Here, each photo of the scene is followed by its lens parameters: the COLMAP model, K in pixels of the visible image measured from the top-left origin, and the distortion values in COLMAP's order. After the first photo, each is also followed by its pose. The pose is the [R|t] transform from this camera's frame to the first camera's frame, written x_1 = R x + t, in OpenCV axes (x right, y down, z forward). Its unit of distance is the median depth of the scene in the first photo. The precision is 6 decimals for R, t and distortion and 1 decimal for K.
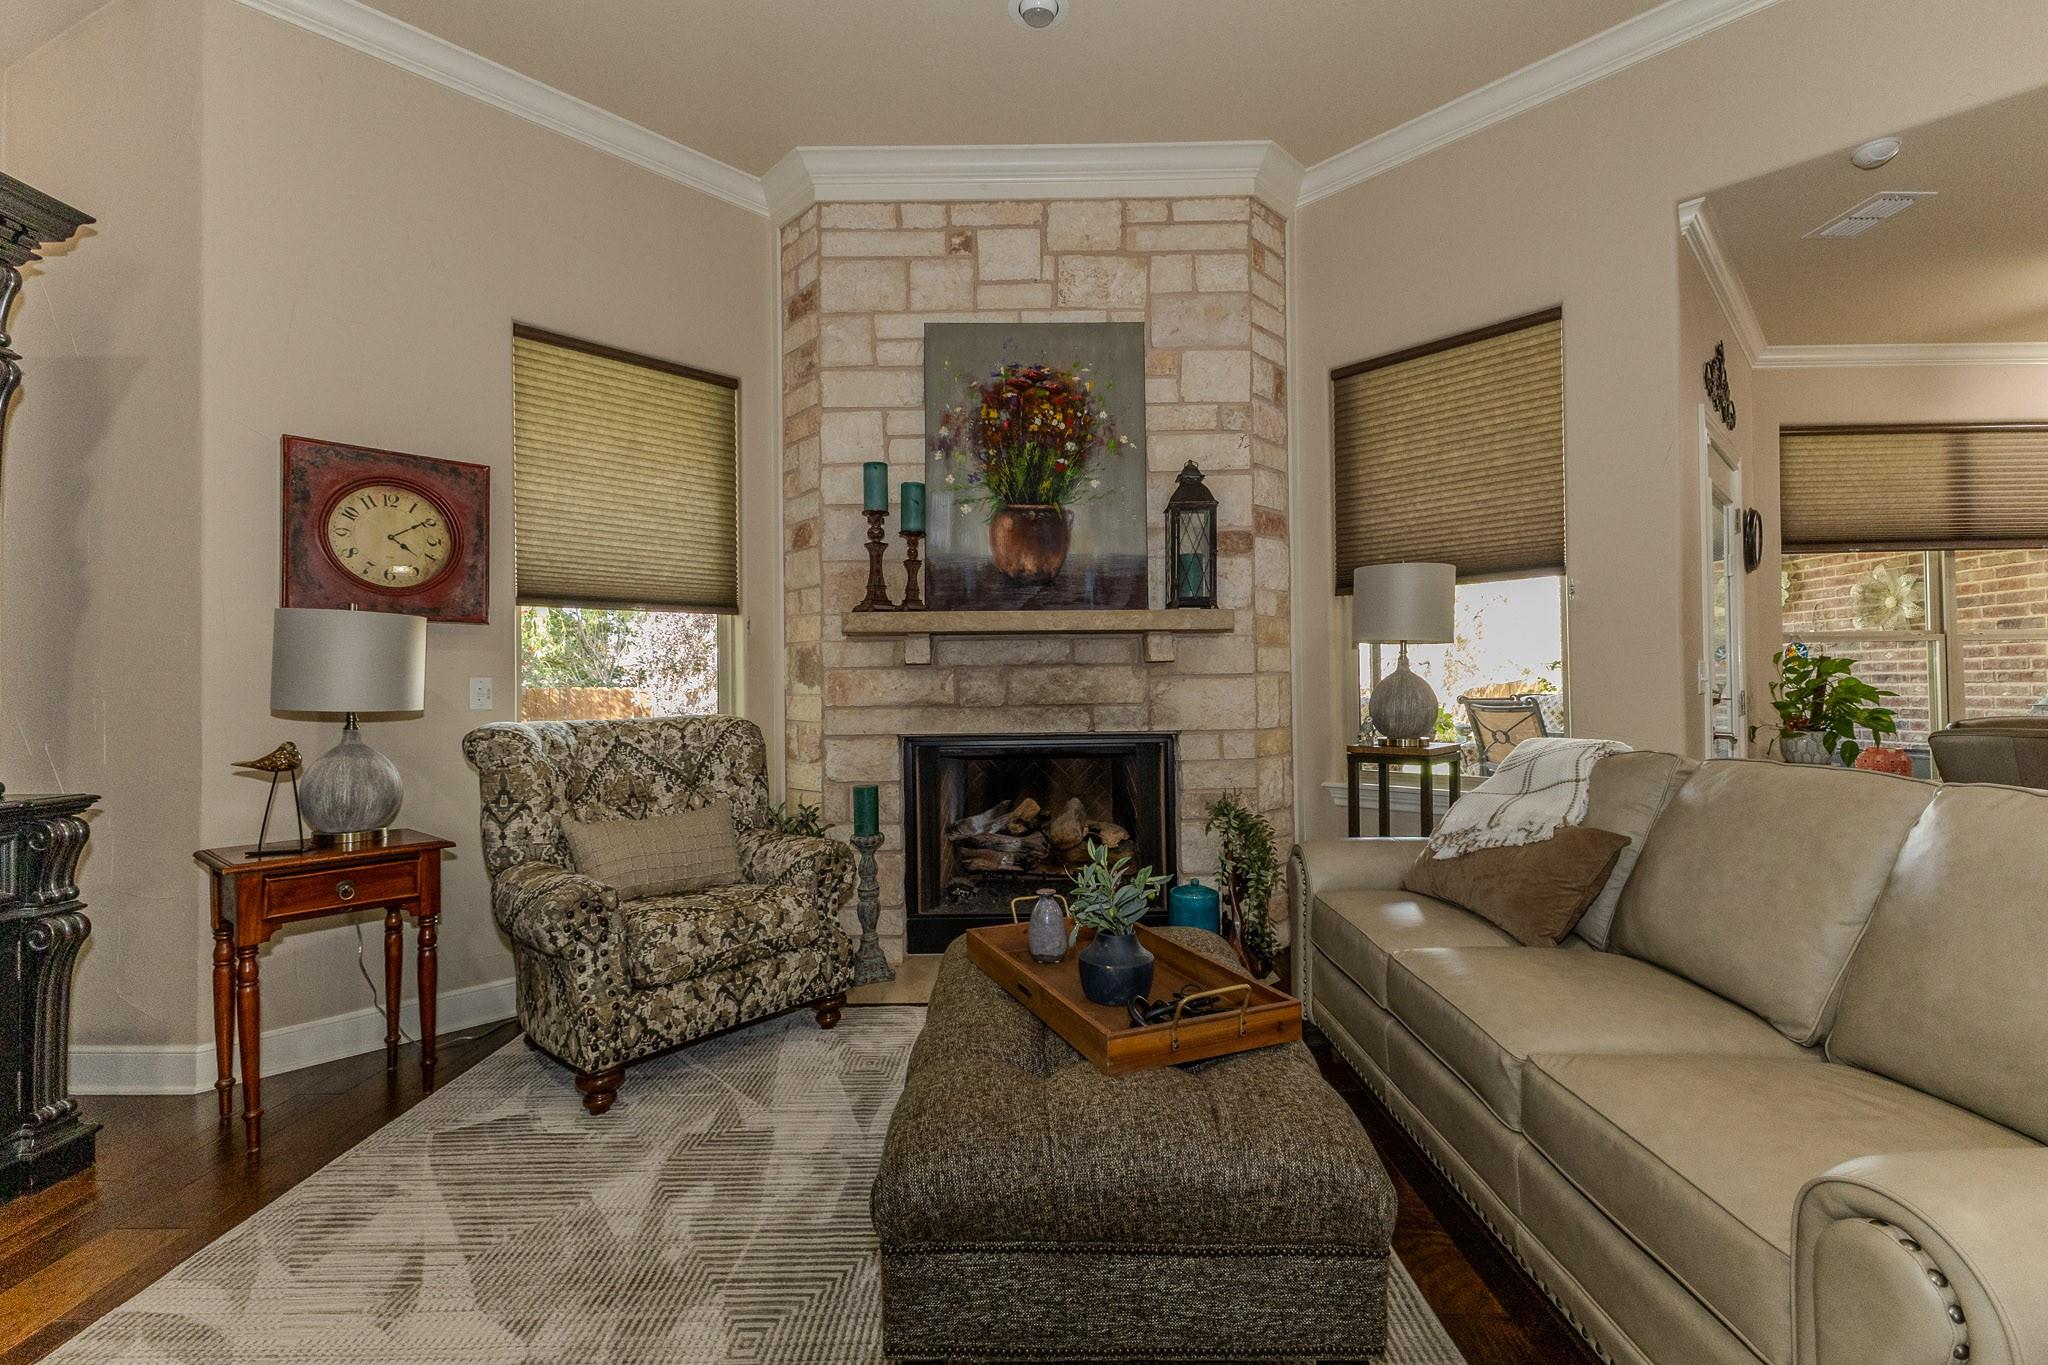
lens RADIAL K [[880.6, 0, 1025.1], [0, 880.6, 678.4], [0, 0, 1]] dist [0.007556, -0.000294]
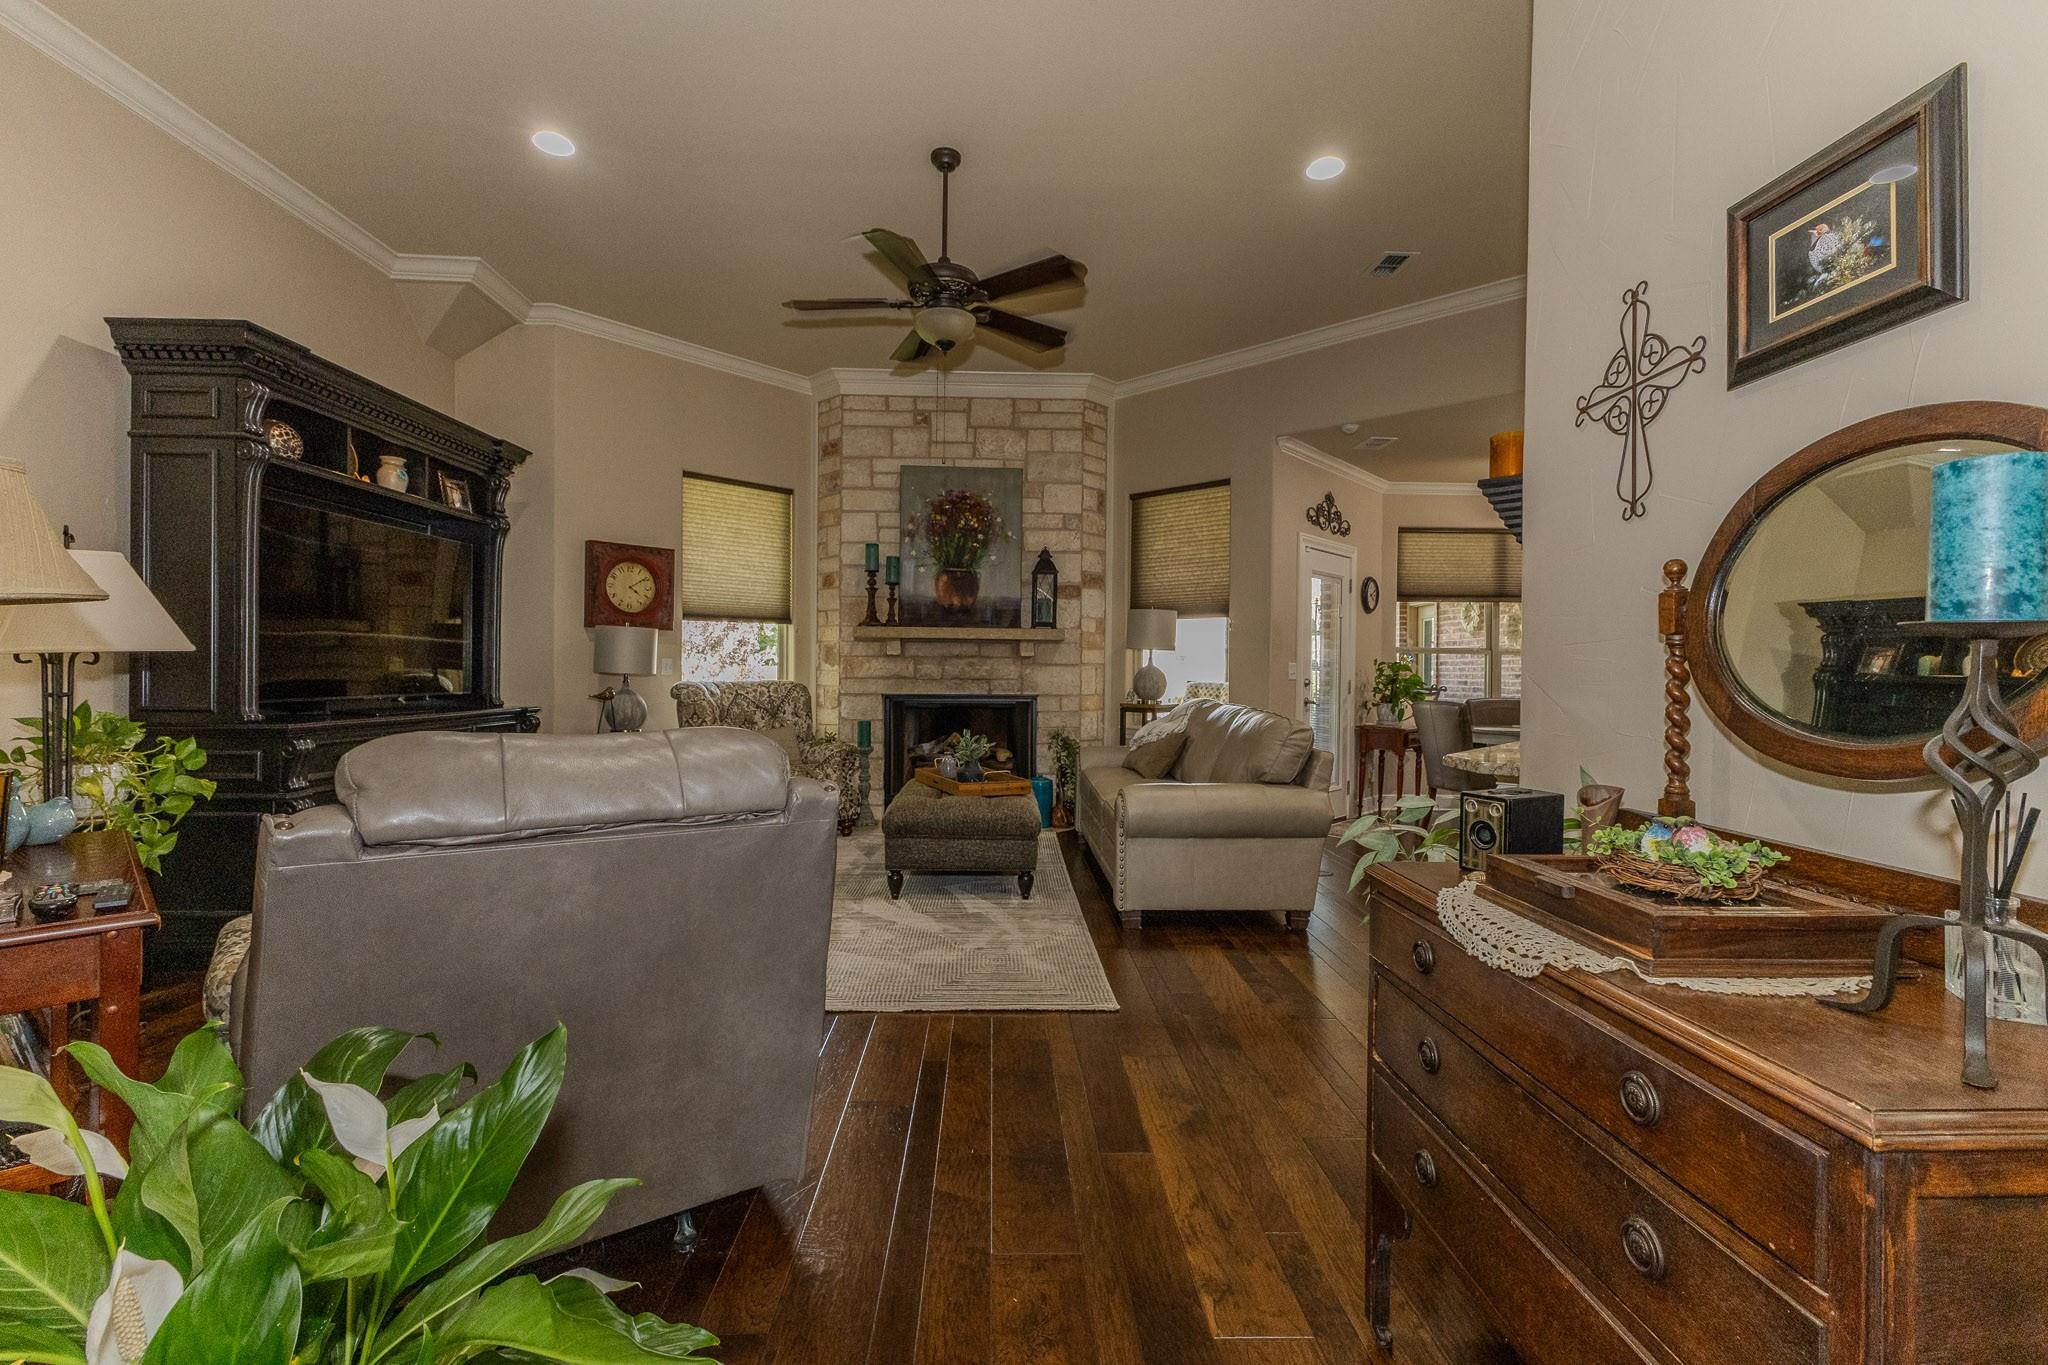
lens RADIAL K [[880.6, 0, 1027.3], [0, 880.6, 675.4], [0, 0, 1]] dist [0.007556, -0.000294]
pose [[0.998892, 0.020553, 0.042342, 0.075812], [-0.021177, 0.999673, 0.014348, -0.006073], [-0.042034, -0.015229, 0.999000, -0.807055]]
